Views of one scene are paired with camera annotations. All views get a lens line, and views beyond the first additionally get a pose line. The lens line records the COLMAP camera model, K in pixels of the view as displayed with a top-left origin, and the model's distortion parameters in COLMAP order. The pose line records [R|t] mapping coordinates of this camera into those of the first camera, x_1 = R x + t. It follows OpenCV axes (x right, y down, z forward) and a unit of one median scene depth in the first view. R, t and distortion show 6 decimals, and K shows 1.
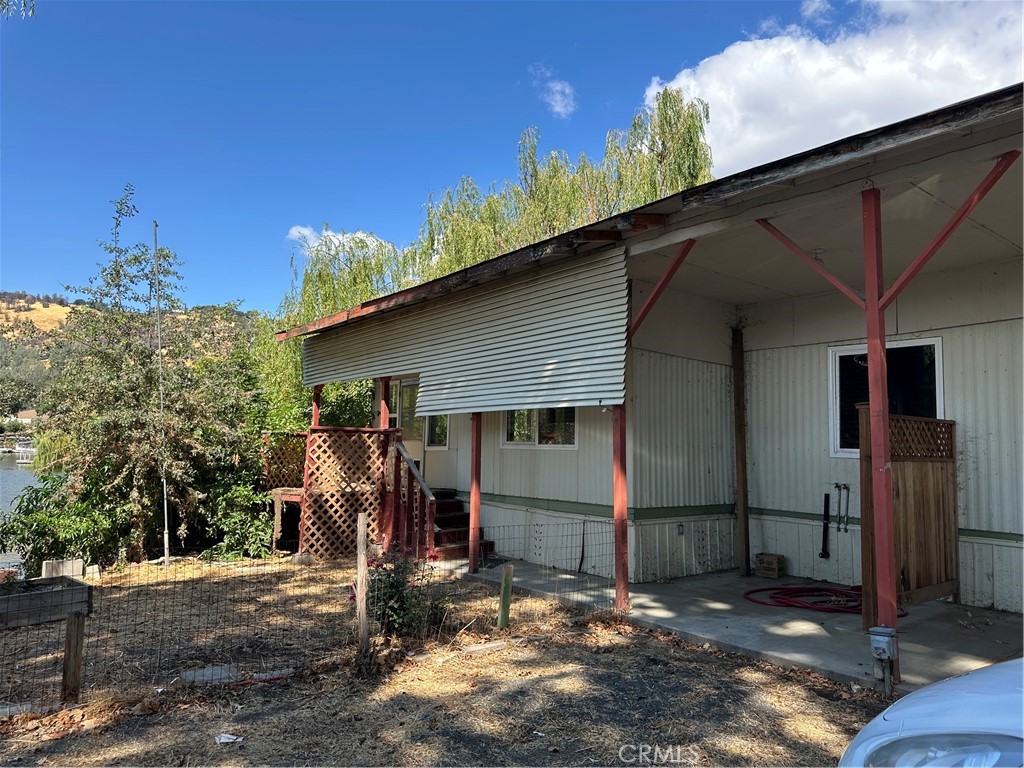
lens RADIAL K [[723.0, 0, 524.3], [0, 723.0, 375.9], [0, 0, 1]] dist [0.096496, -0.150827]
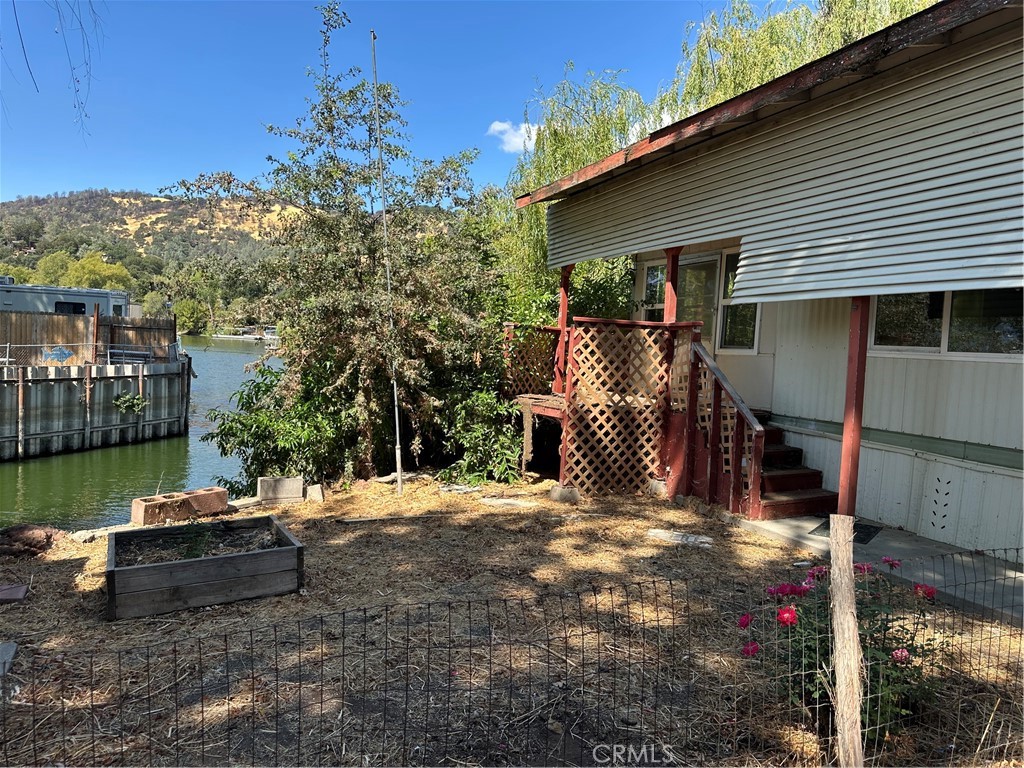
lens RADIAL K [[723.0, 0, 524.3], [0, 723.0, 375.9], [0, 0, 1]] dist [0.096496, -0.150827]
pose [[0.964314, 0.037517, -0.262090, -0.148597], [-0.000034, 0.989927, 0.141578, 0.024755], [0.264762, -0.136517, 0.954602, 0.287499]]
